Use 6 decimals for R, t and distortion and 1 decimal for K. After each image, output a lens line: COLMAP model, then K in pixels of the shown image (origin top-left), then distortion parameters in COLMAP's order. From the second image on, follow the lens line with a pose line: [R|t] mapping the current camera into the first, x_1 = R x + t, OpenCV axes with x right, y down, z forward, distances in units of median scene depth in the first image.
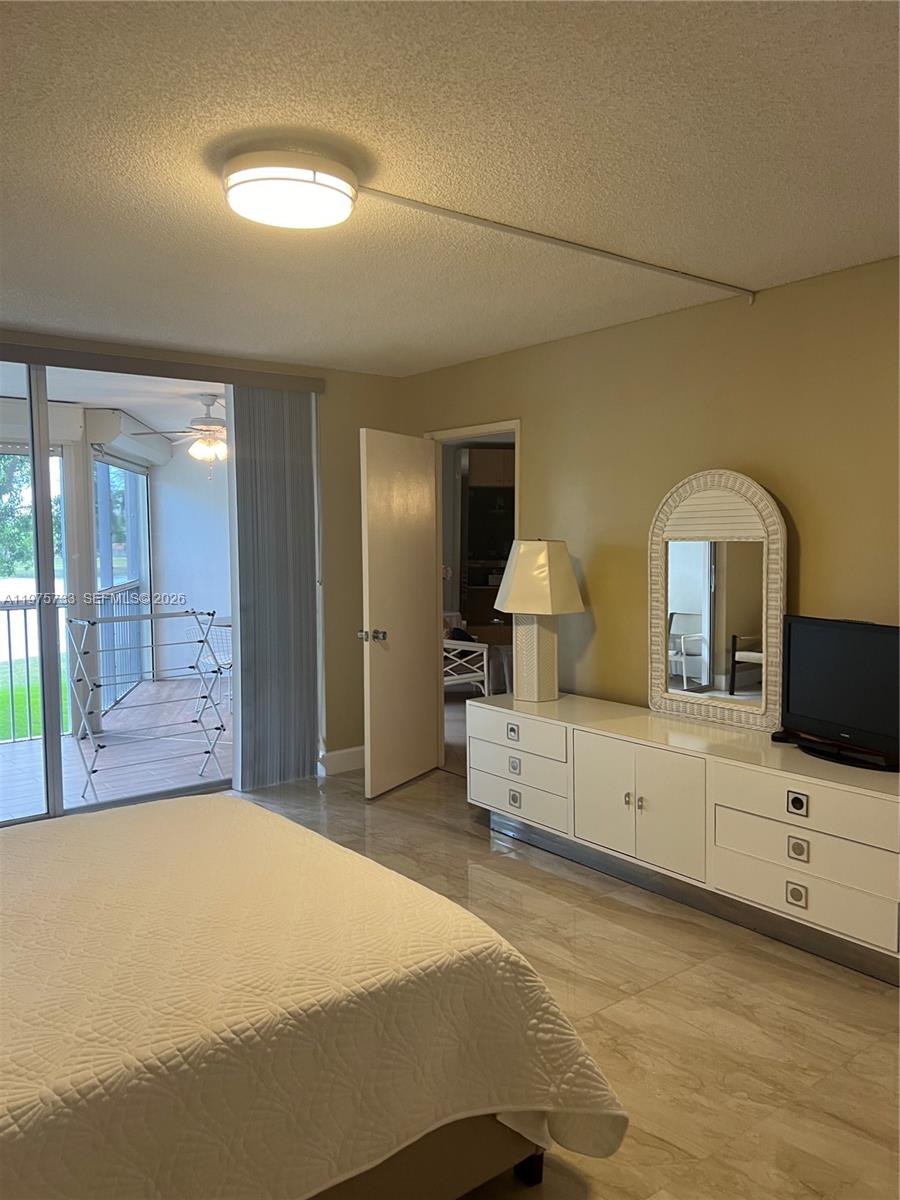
lens RADIAL K [[902.3, 0, 451.3], [0, 902.3, 606.9], [0, 0, 1]] dist [0.094431, -0.191663]
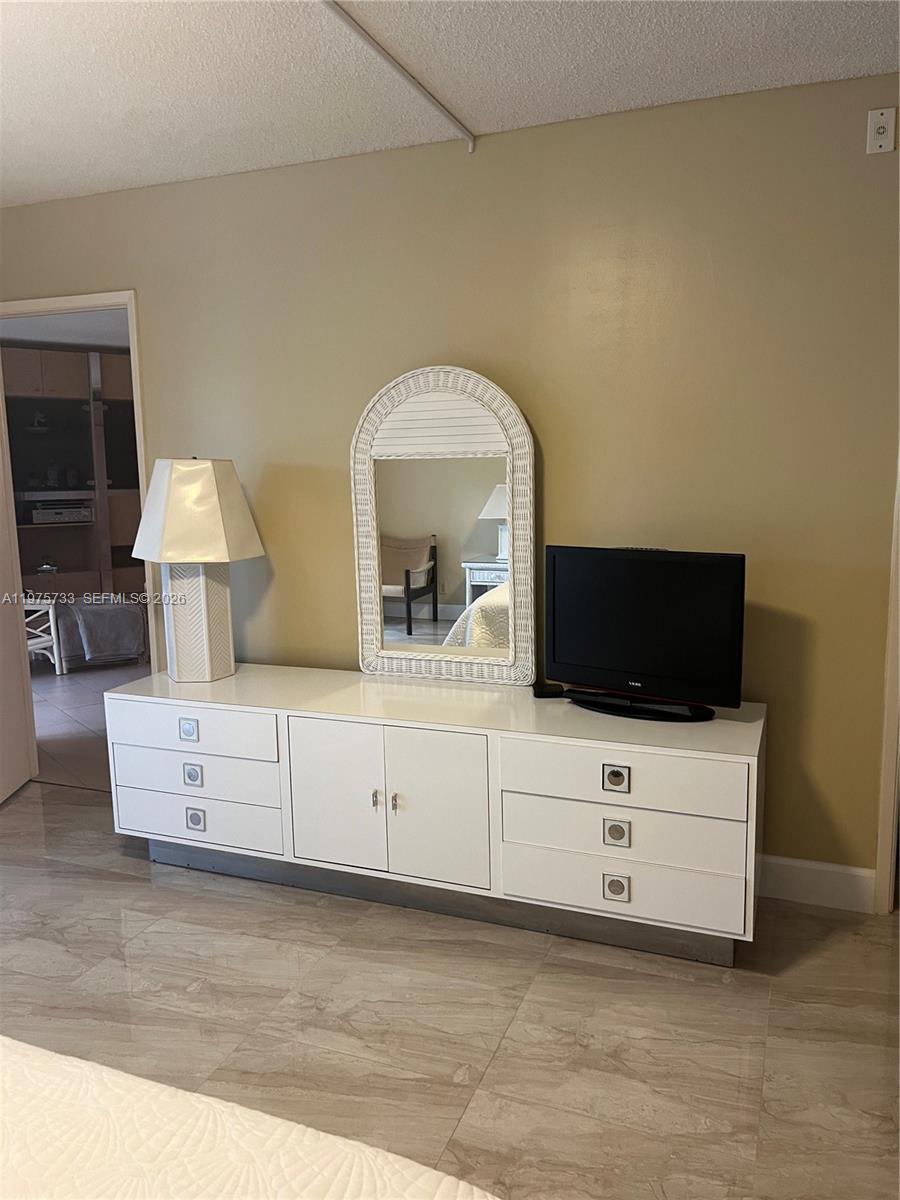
lens RADIAL K [[907.7, 0, 447.4], [0, 907.7, 595.4], [0, 0, 1]] dist [0.072247, -0.076513]
pose [[0.867920, -0.086498, 0.489115, -0.106502], [0.053763, 0.995294, 0.080614, -0.015759], [-0.493786, -0.043670, 0.868486, 0.295908]]
